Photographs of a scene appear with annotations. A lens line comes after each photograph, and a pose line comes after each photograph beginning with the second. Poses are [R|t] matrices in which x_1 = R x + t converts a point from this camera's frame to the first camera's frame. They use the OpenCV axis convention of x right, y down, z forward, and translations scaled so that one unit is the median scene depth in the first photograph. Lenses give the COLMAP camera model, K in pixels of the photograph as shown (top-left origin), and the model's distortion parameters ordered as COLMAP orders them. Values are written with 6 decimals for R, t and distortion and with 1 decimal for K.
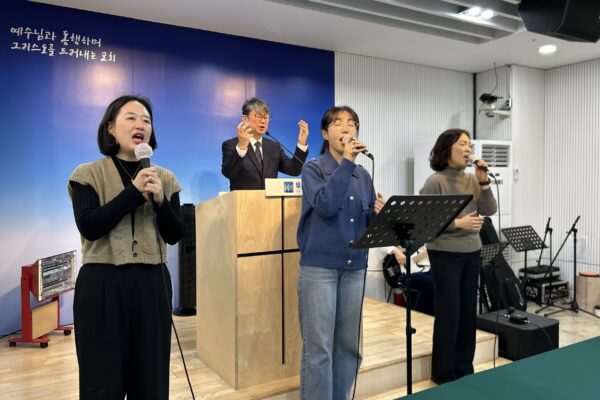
lens RADIAL K [[443.7, 0, 300.0], [0, 443.7, 200.0], [0, 0, 1]] dist [0.004536, -0.005173]
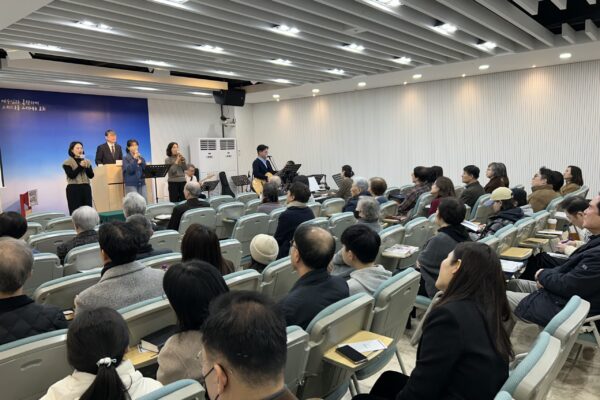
lens RADIAL K [[443.7, 0, 300.0], [0, 443.7, 200.0], [0, 0, 1]] dist [0.004536, -0.005173]
pose [[0.955308, -0.047883, 0.291710, 0.194020], [0.023919, 0.996079, 0.085171, -0.006050], [-0.294644, -0.074387, 0.952707, -1.951248]]
